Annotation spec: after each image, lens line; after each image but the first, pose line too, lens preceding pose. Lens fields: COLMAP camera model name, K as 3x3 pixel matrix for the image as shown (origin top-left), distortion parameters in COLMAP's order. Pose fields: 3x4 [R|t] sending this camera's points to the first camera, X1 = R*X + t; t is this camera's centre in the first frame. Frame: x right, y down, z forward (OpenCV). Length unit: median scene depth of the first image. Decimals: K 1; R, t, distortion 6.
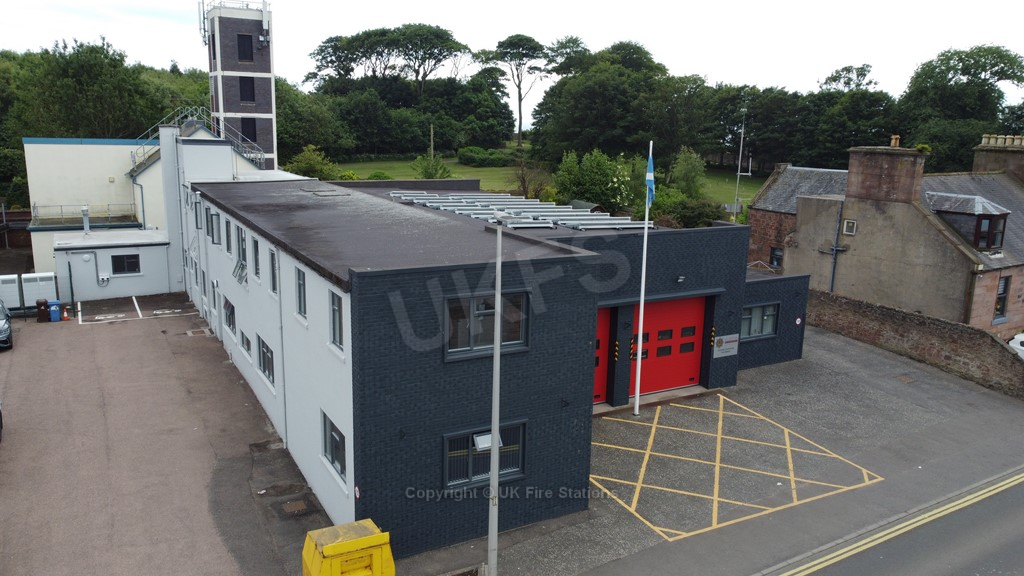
lens RADIAL K [[774.6, 0, 512.0], [0, 774.6, 287.4], [0, 0, 1]] dist [0.008318, -0.011398]
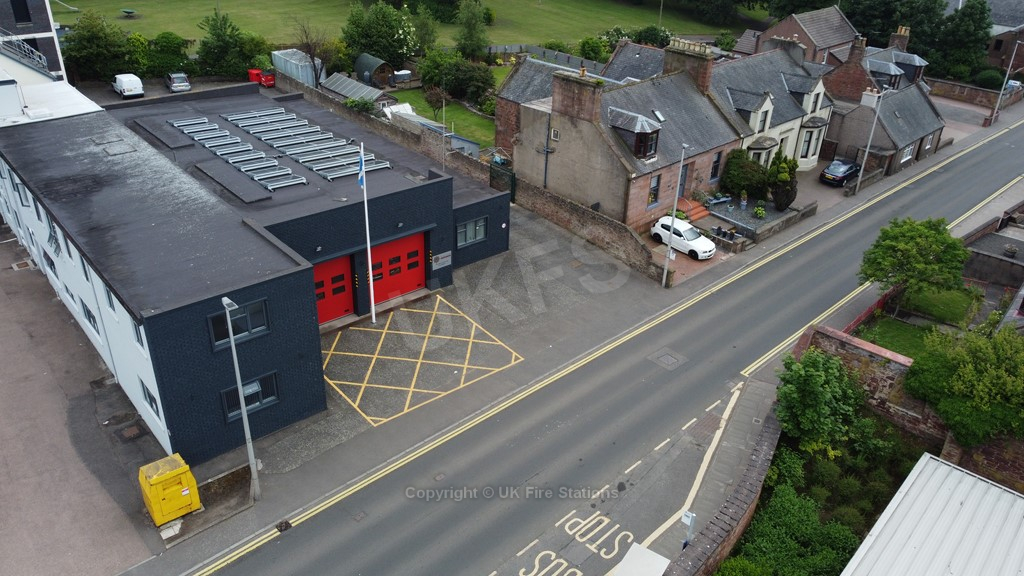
lens RADIAL K [[774.6, 0, 511.9], [0, 774.6, 286.0], [0, 0, 1]] dist [0.008318, -0.011398]
pose [[0.979134, -0.088837, 0.182767, 0.117747], [0.031030, 0.954197, 0.297565, -0.246013], [-0.200831, -0.285685, 0.937044, -0.294262]]
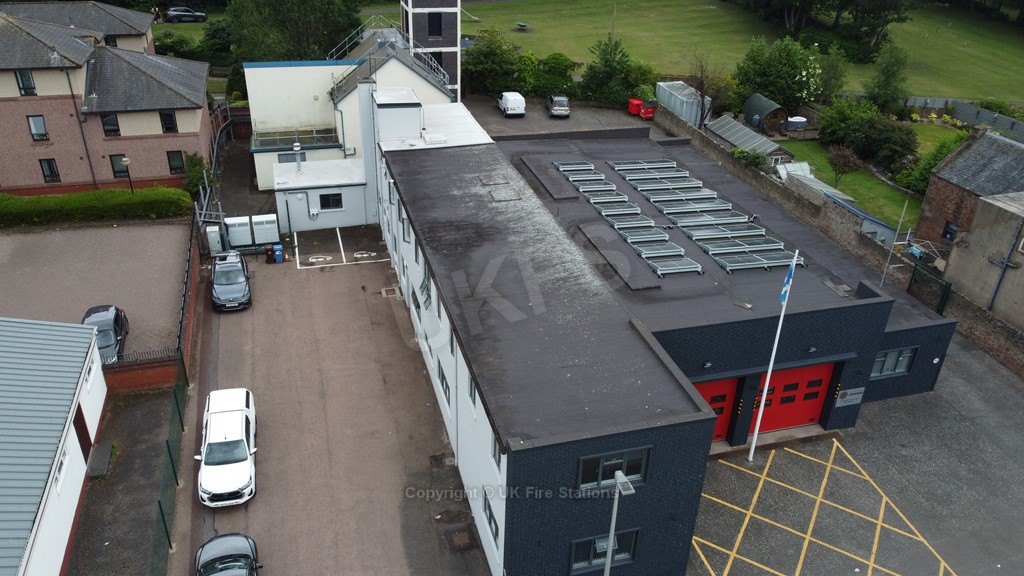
lens RADIAL K [[774.6, 0, 512.1], [0, 774.6, 286.7], [0, 0, 1]] dist [0.008318, -0.011398]
pose [[0.973002, 0.116559, -0.199202, 0.012320], [-0.055141, 0.955508, 0.289764, -0.302495], [0.224114, -0.270957, 0.936138, -0.066846]]
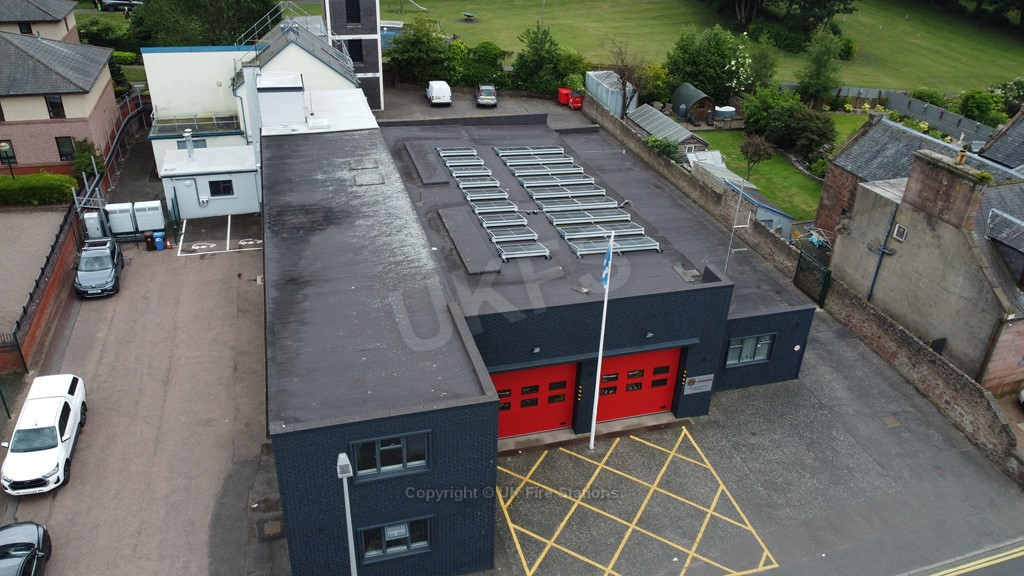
lens RADIAL K [[774.6, 0, 511.9], [0, 774.6, 286.4], [0, 0, 1]] dist [0.008318, -0.011398]
pose [[0.973725, 0.118447, -0.194501, 0.182614], [-0.057441, 0.954221, 0.293536, -0.293958], [0.220366, -0.274651, 0.935952, -0.012700]]
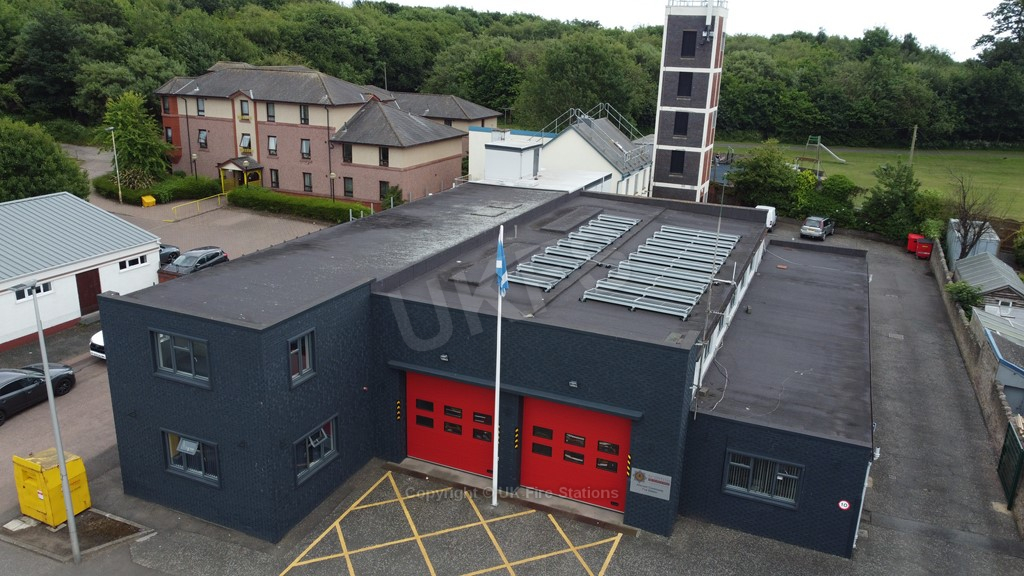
lens RADIAL K [[774.6, 0, 512.4], [0, 774.6, 287.9], [0, 0, 1]] dist [0.008318, -0.011398]
pose [[0.607077, 0.233573, -0.759540, 0.631261], [-0.184207, 0.971154, 0.151417, -0.182187], [0.772998, 0.047991, 0.632591, 0.311662]]
